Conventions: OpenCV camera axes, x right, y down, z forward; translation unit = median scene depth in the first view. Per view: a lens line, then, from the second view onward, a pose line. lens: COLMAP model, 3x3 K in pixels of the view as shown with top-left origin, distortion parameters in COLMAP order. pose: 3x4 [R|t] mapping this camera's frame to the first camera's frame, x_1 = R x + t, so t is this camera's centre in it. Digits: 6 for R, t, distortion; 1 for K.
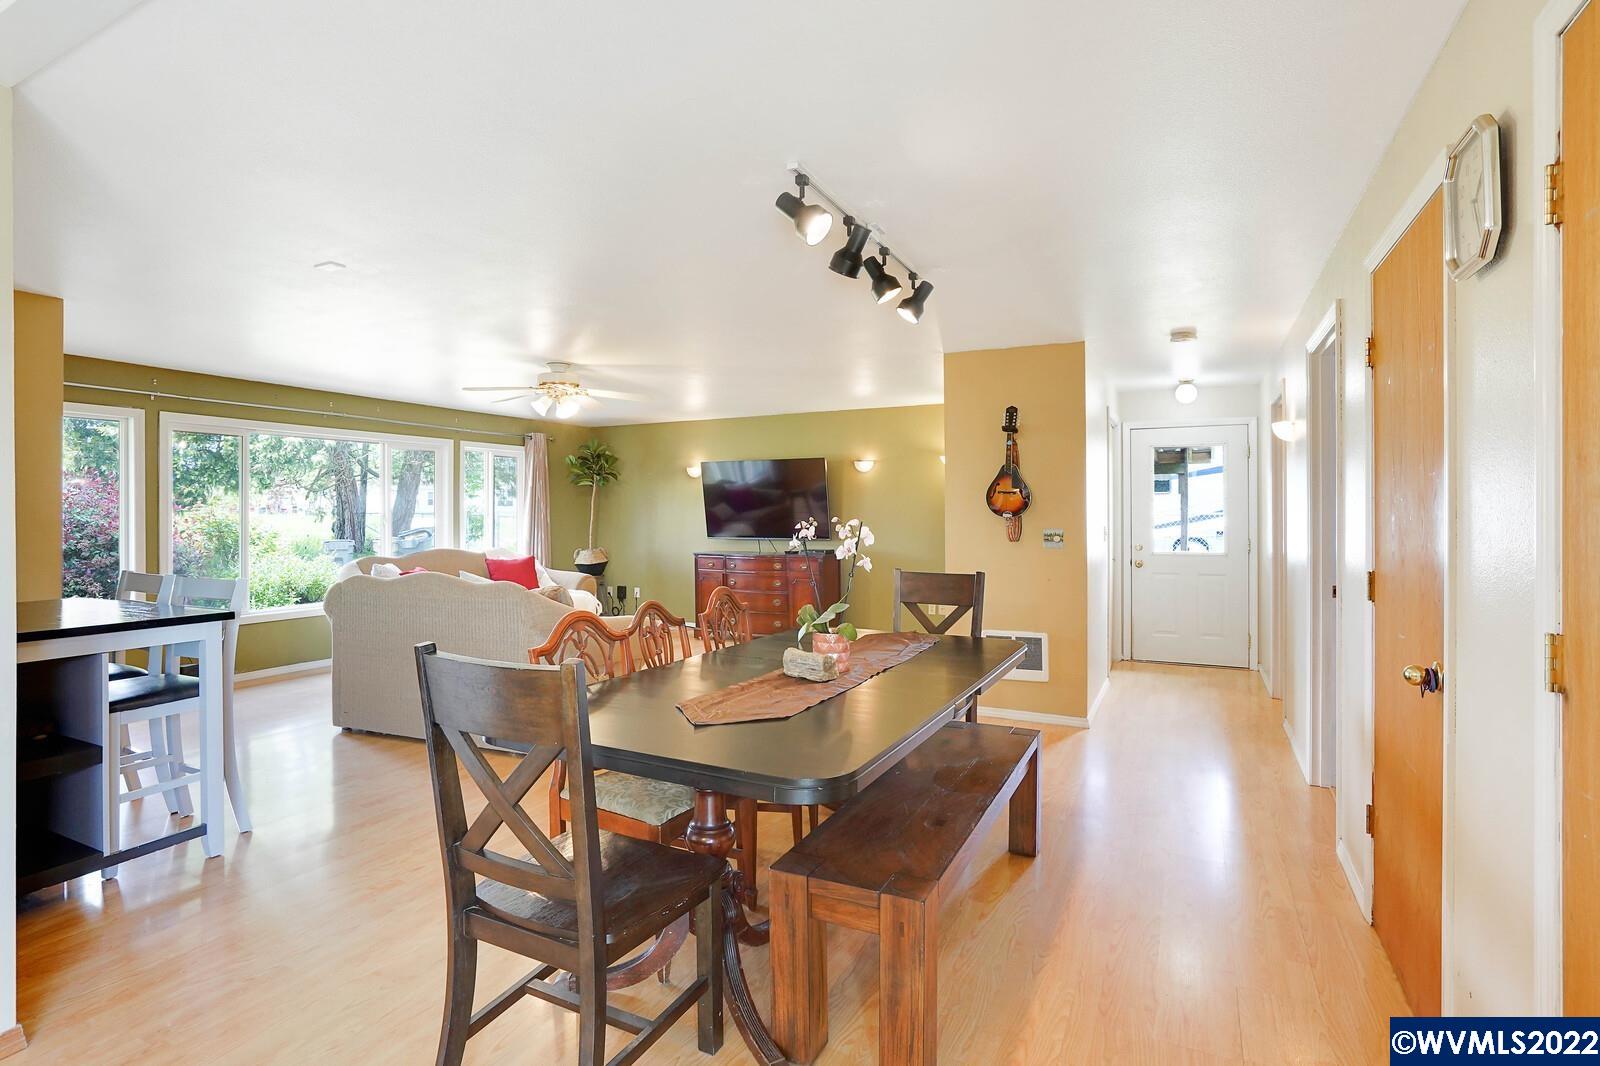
lens RADIAL K [[784.4, 0, 779.5], [0, 784.4, 524.9], [0, 0, 1]] dist [-0.000022, 0.000092]
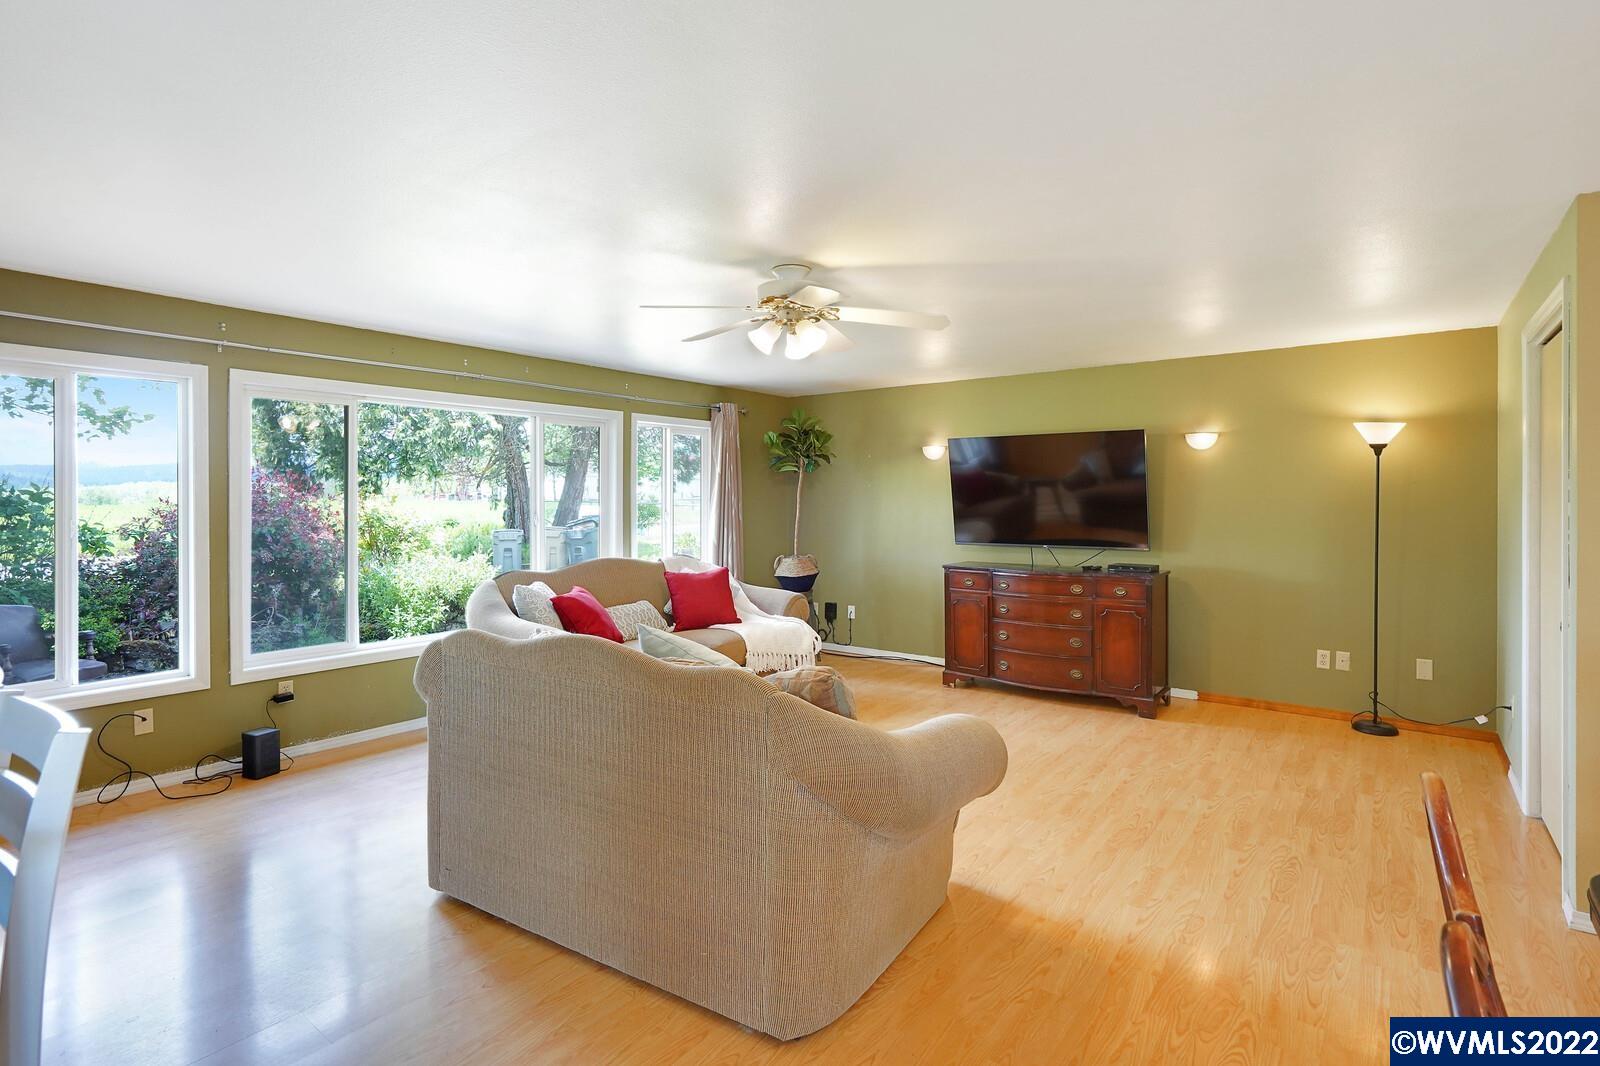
lens RADIAL K [[775.0, 0, 799.1], [0, 775.0, 508.1], [0, 0, 1]] dist [-0.000794, 0.000049]
pose [[0.985960, 0.003075, -0.166951, -0.113079], [-0.003447, 0.999992, -0.001936, -0.013520], [0.166944, 0.002485, 0.985963, 0.267054]]
